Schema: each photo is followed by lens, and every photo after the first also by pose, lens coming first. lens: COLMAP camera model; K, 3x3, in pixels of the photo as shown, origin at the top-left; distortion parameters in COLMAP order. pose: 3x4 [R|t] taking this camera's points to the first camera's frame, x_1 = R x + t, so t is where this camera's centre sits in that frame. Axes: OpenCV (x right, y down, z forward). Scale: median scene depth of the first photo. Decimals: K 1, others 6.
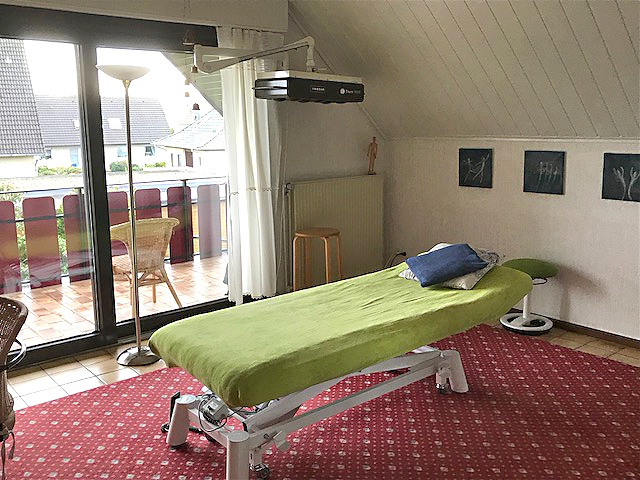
lens RADIAL K [[610.0, 0, 321.4], [0, 610.0, 228.4], [0, 0, 1]] dist [0.066948, -0.131270]
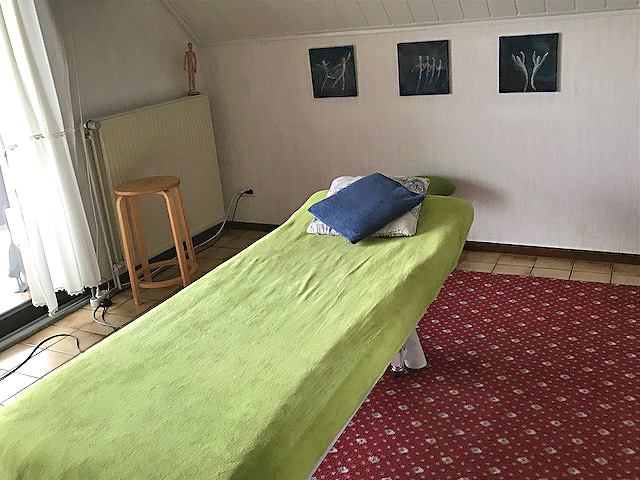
lens RADIAL K [[610.0, 0, 321.4], [0, 610.0, 228.4], [0, 0, 1]] dist [0.066948, -0.131270]
pose [[0.909439, -0.191596, 0.369069, -0.116397], [0.139795, 0.976741, 0.162586, -0.039259], [-0.391636, -0.096268, 0.915070, 0.316817]]
